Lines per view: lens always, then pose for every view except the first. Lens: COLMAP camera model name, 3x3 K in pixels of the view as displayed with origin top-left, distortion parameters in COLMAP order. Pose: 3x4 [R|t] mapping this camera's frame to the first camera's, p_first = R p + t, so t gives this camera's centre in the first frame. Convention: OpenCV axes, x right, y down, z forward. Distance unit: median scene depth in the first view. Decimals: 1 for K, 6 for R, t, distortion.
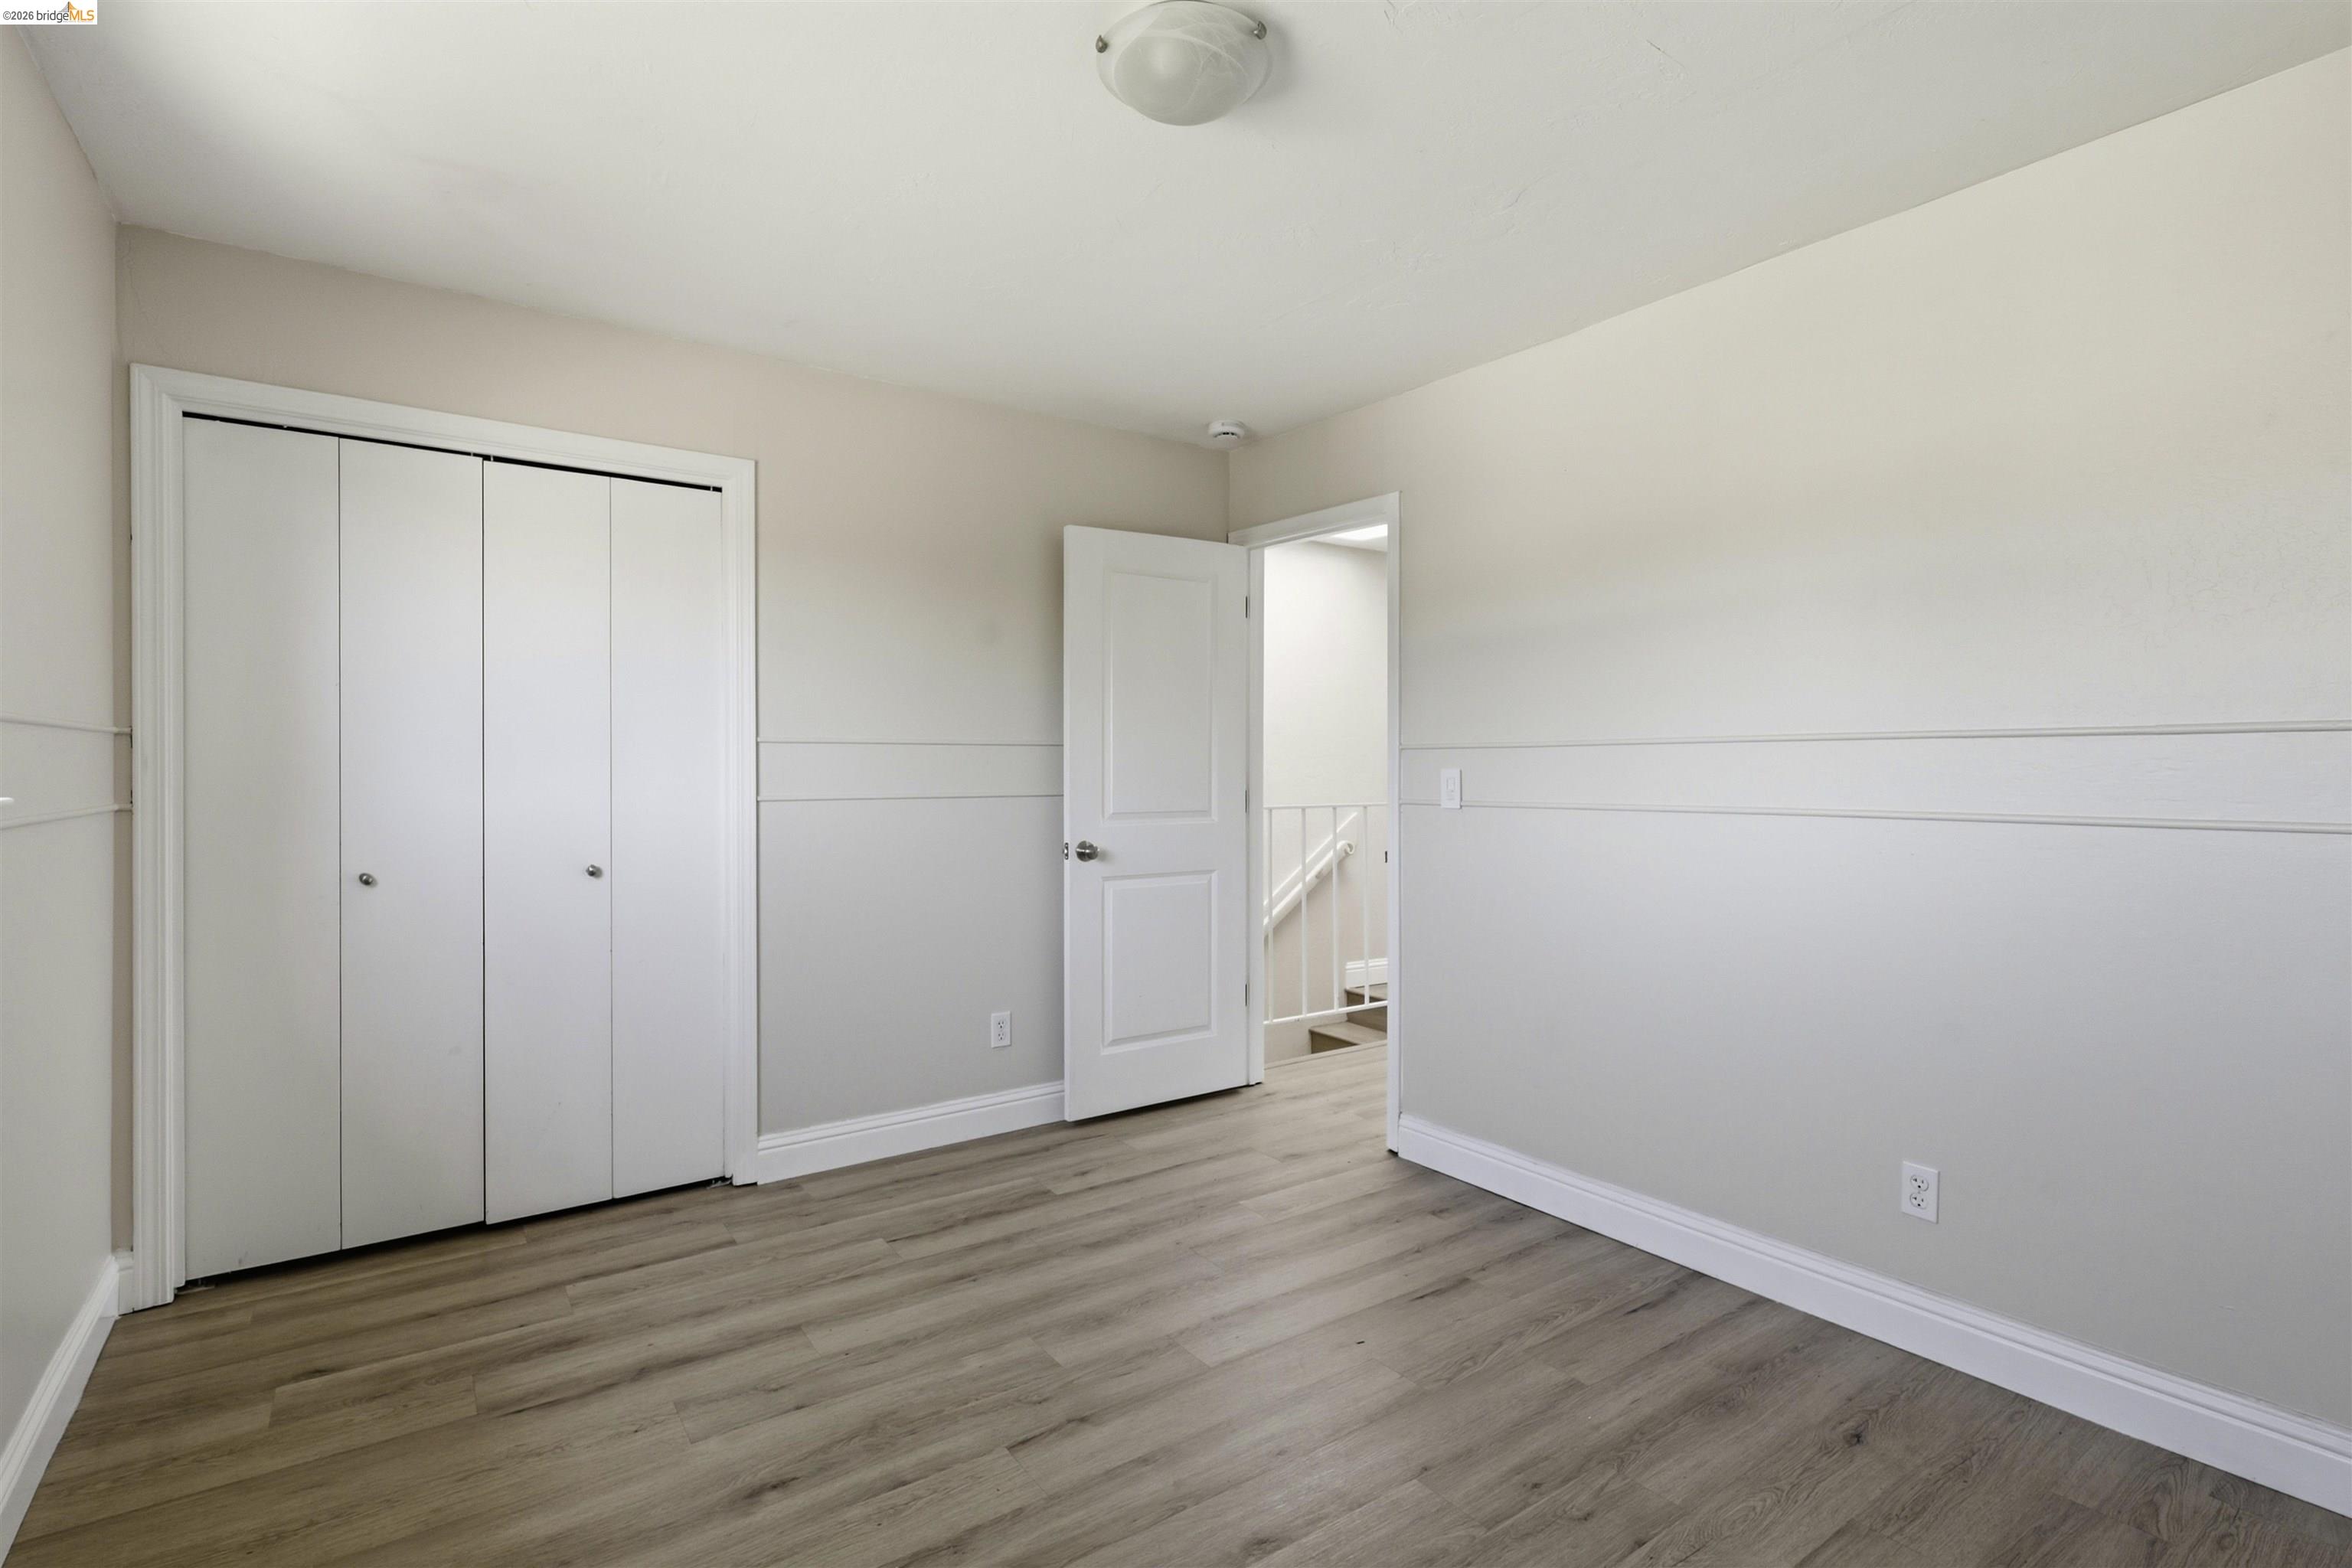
lens RADIAL K [[1108.7, 0, 1175.9], [0, 1108.7, 778.4], [0, 0, 1]] dist [-0.009599, 0.003265]
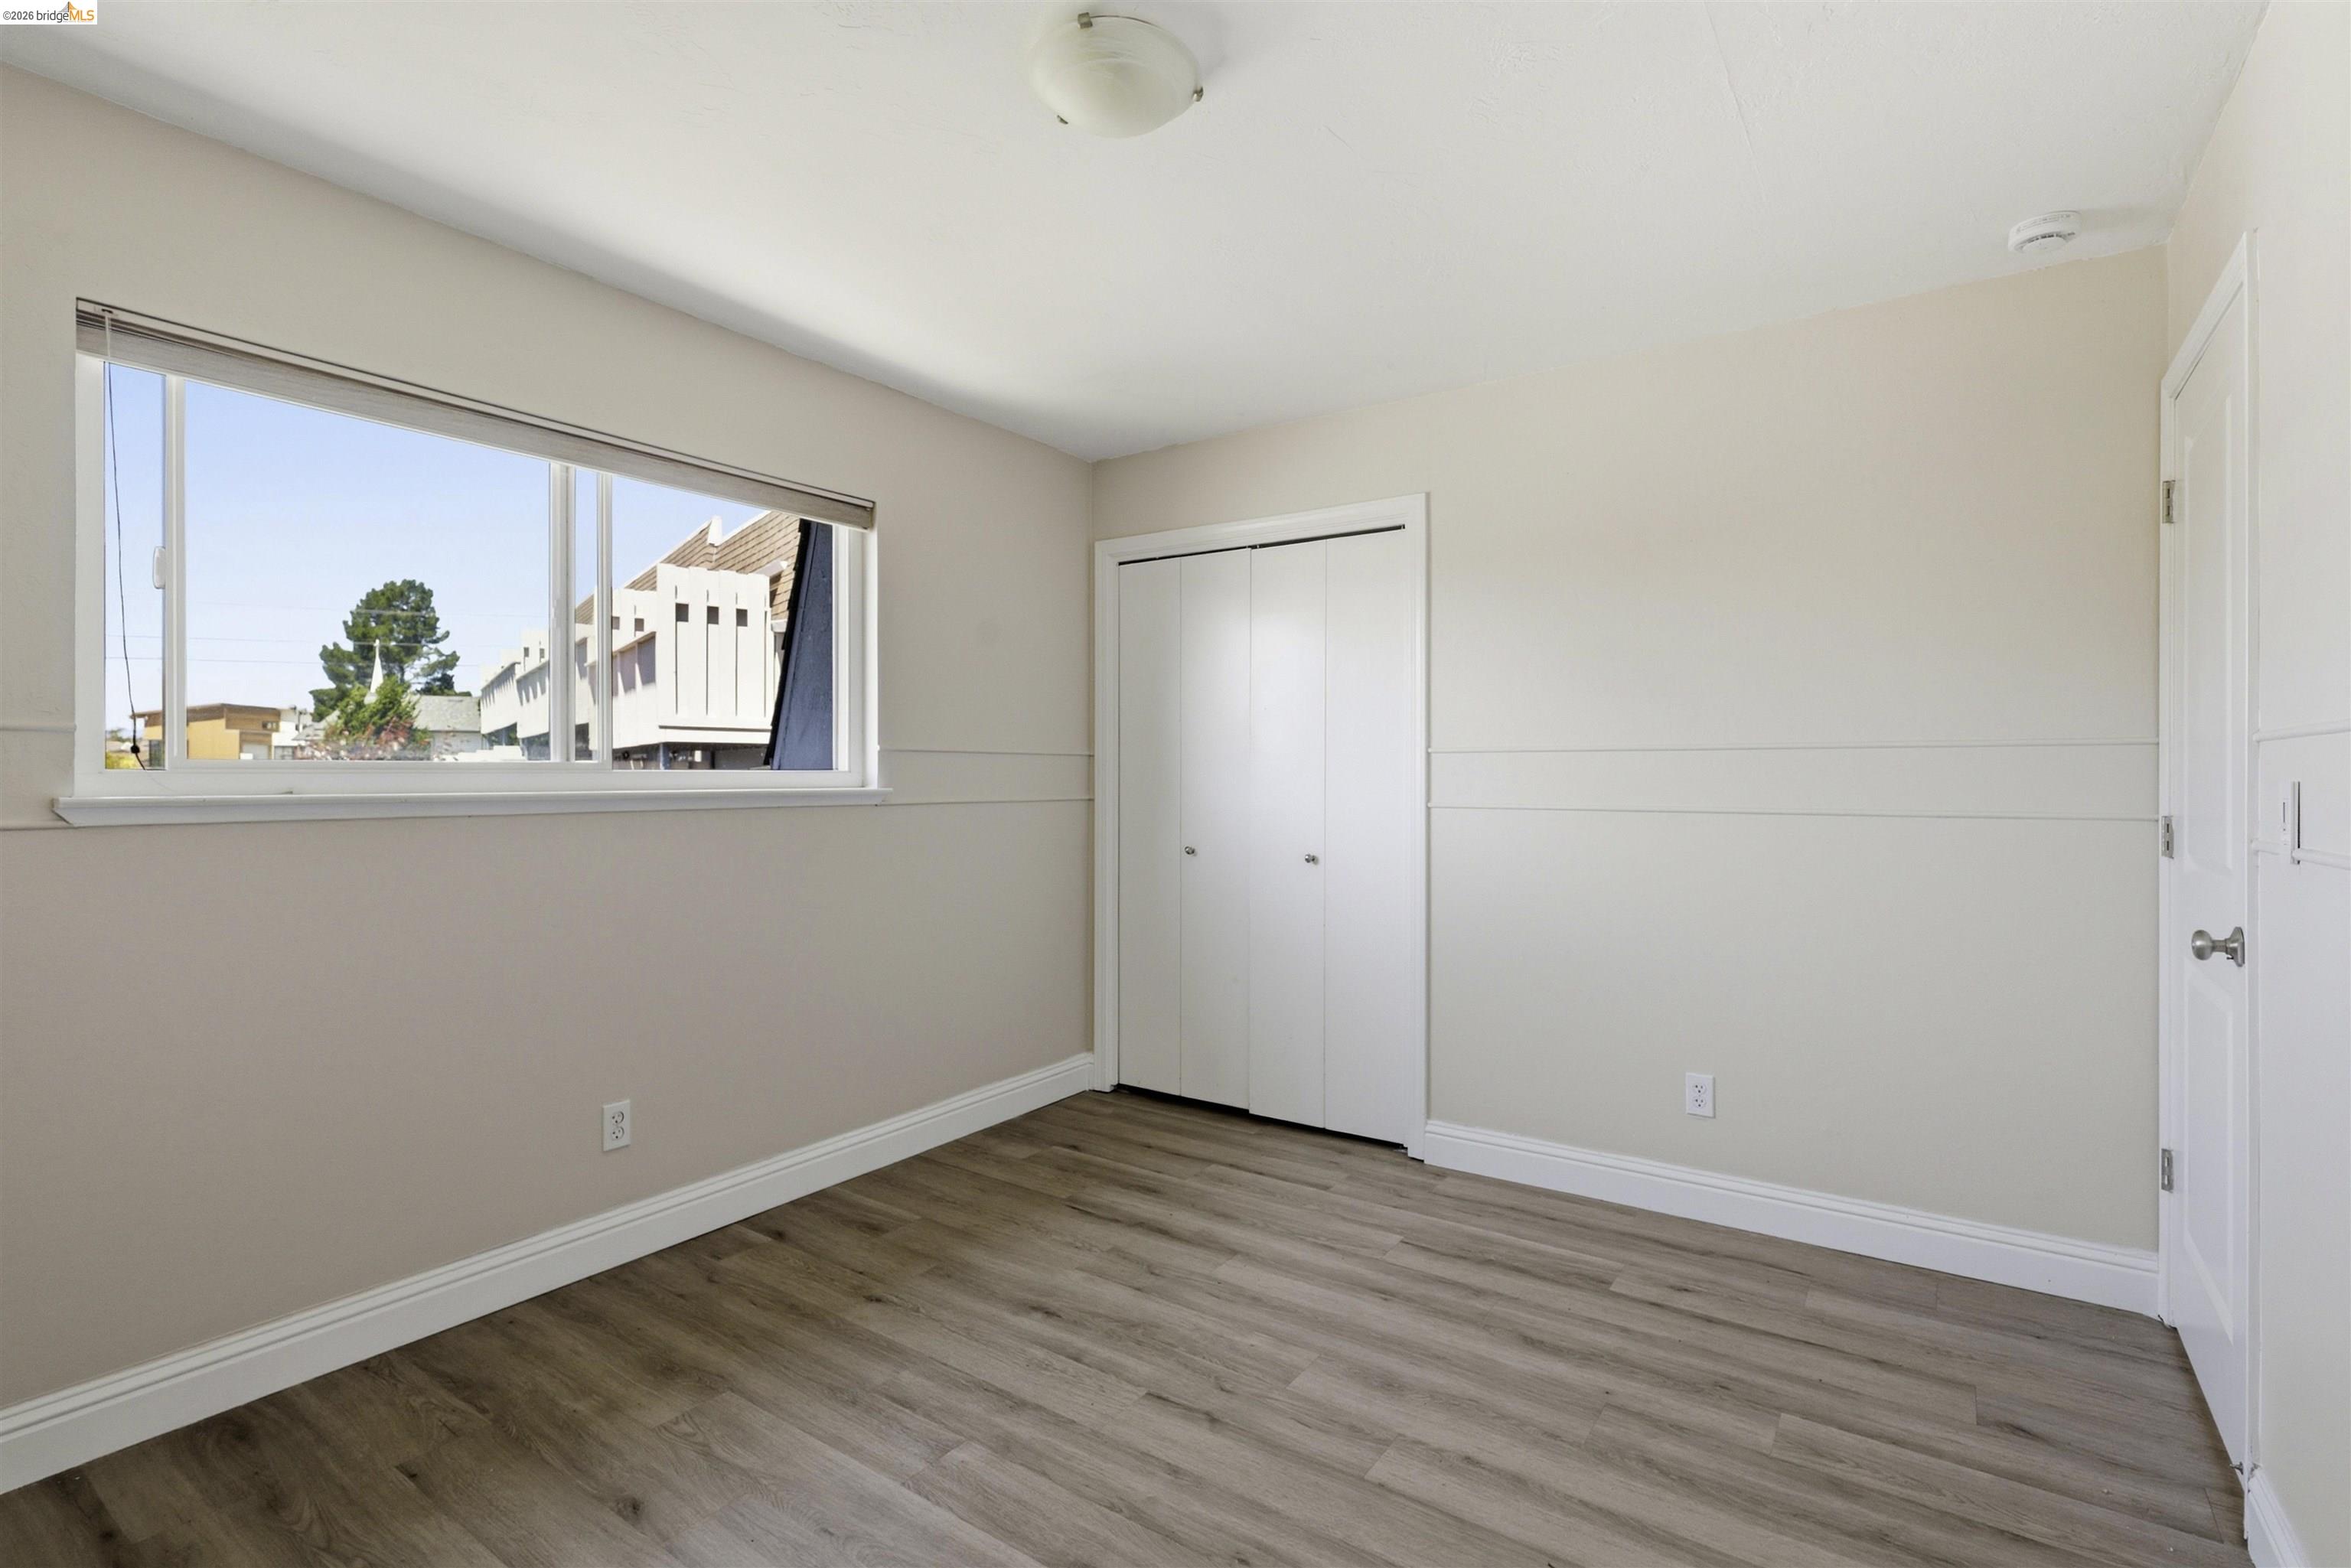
lens RADIAL K [[1108.2, 0, 1180.8], [0, 1108.2, 781.6], [0, 0, 1]] dist [-0.009599, 0.003265]
pose [[0.339348, 0.004170, -0.940652, 0.671765], [-0.014405, 0.999896, -0.000765, 0.000190], [0.940551, 0.013810, 0.339373, 0.492480]]
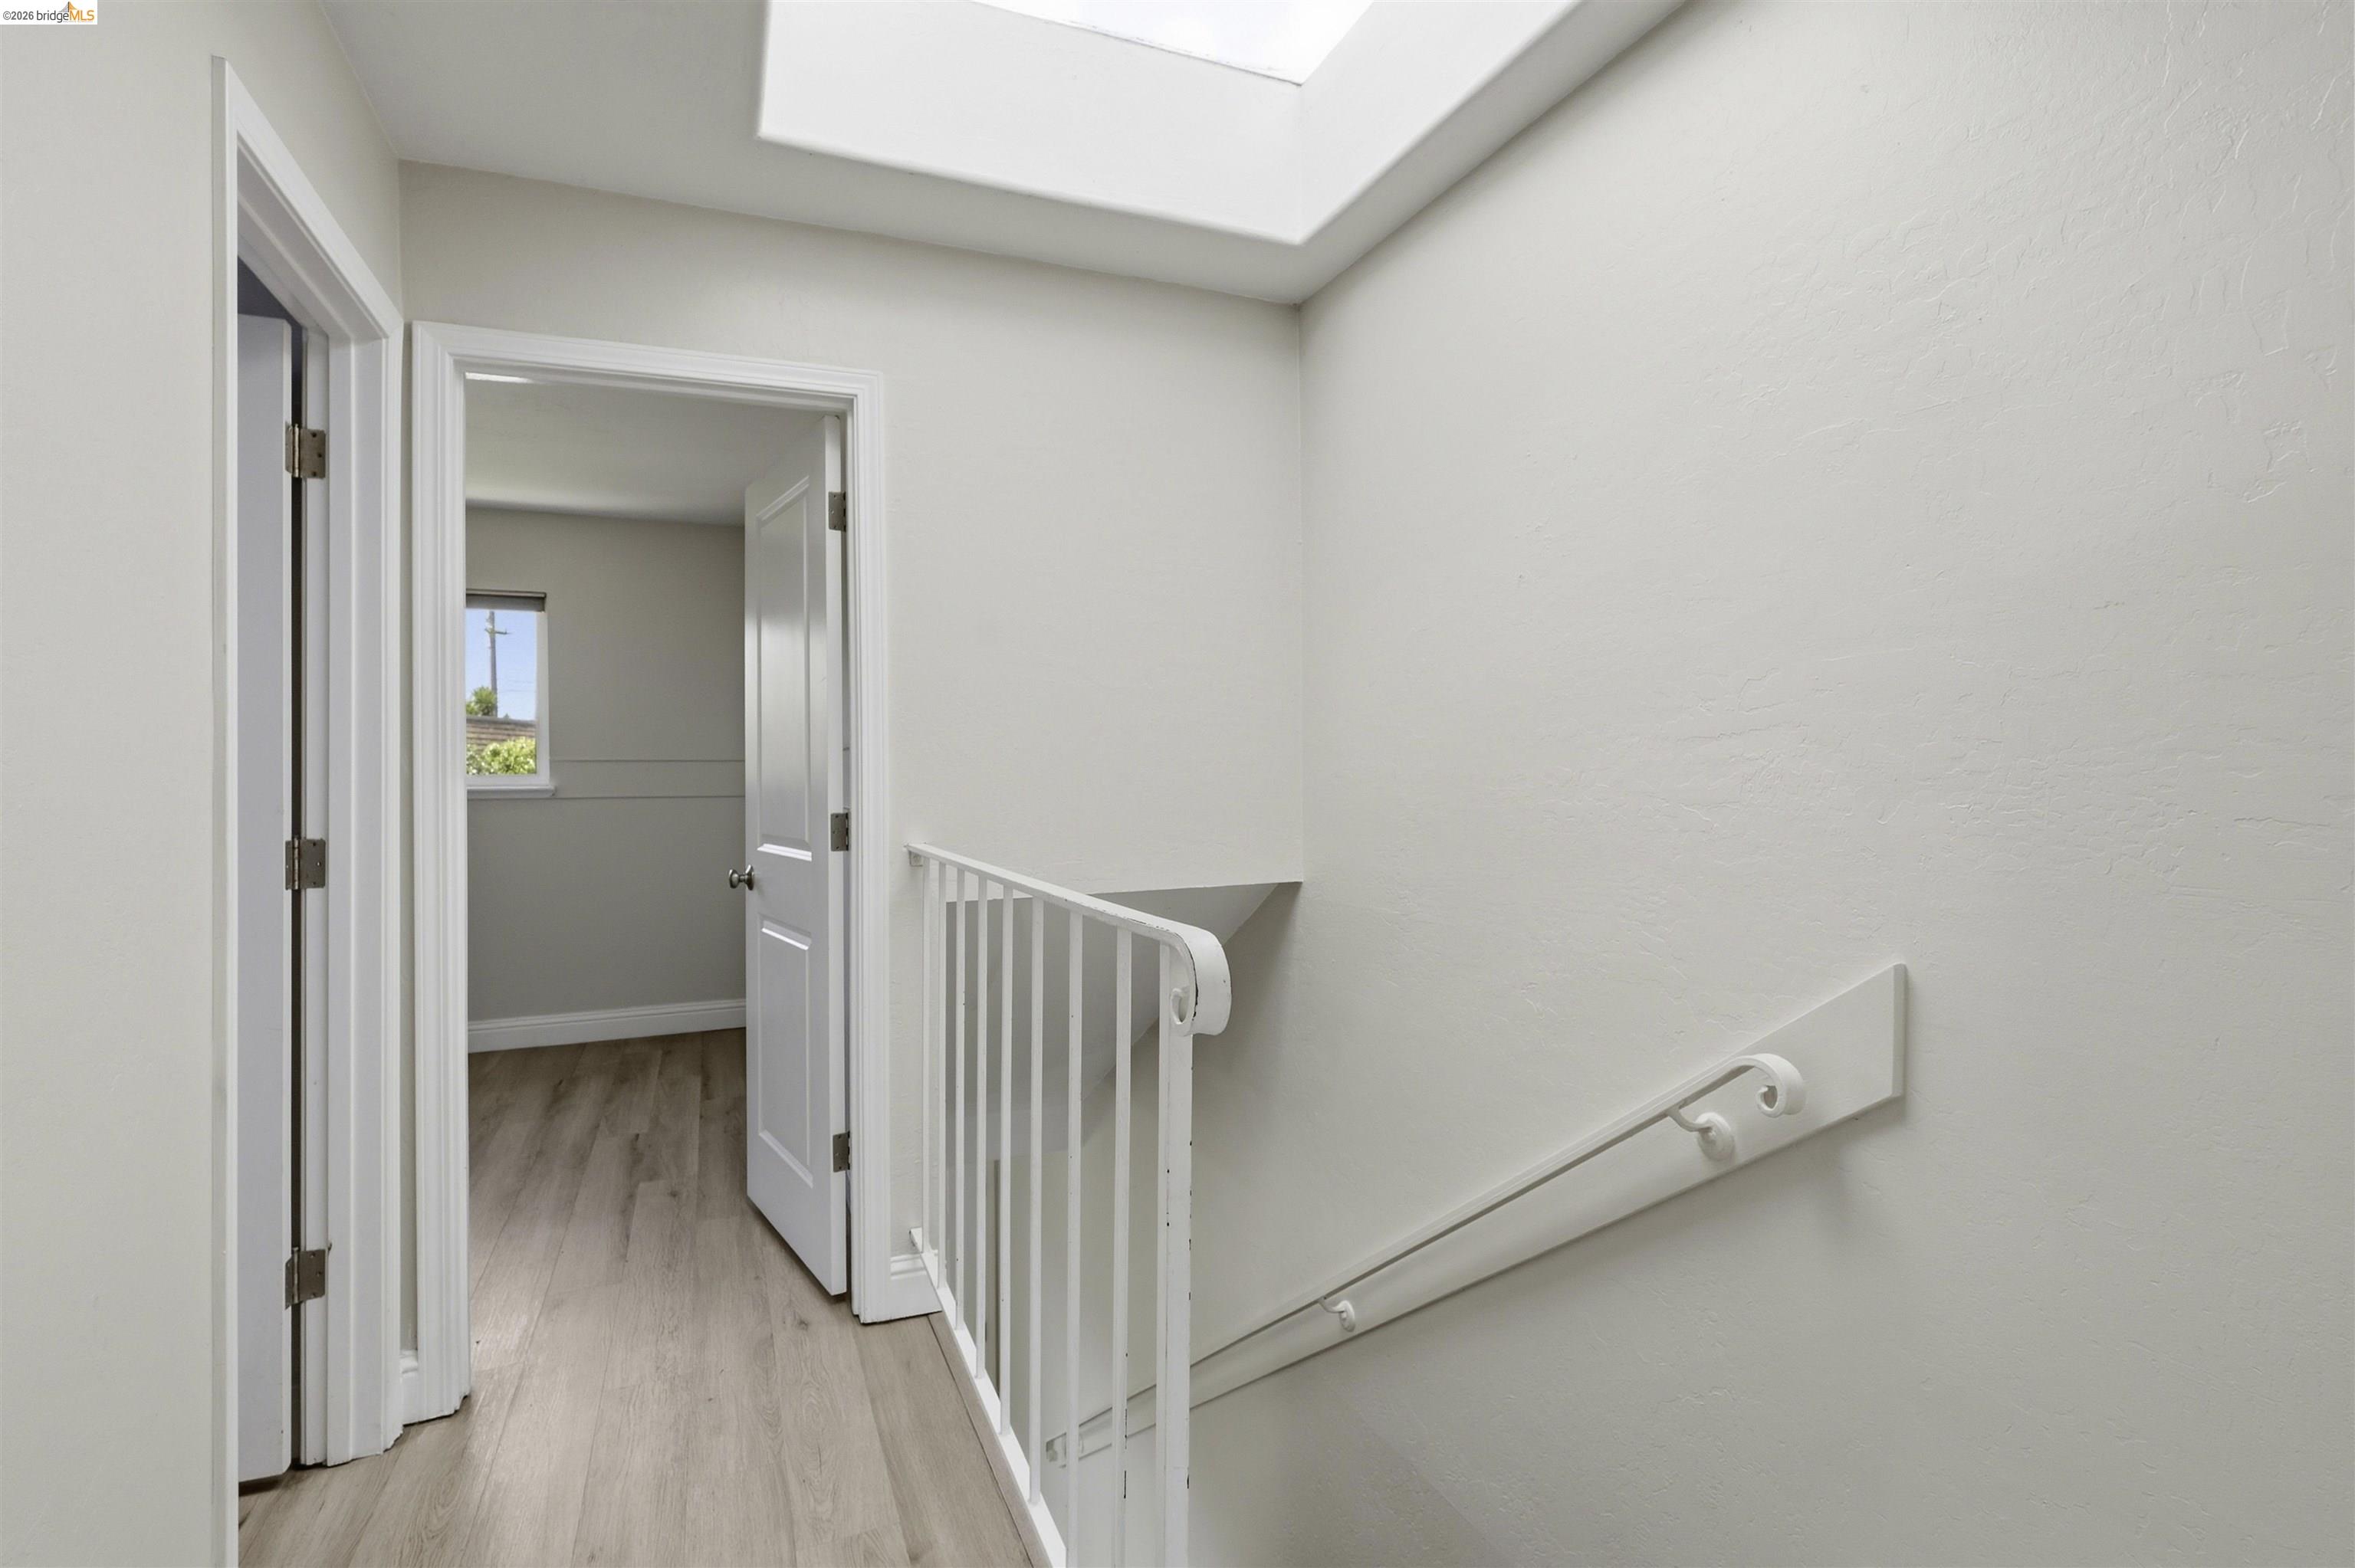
lens RADIAL K [[1110.0, 0, 1166.2], [0, 1110.0, 775.7], [0, 0, 1]] dist [-0.009599, 0.003265]
pose [[-0.221957, -0.005447, -0.975041, 0.951321], [-0.004867, 0.999978, -0.004479, -0.003435], [0.975044, 0.003752, -0.221978, 2.045632]]
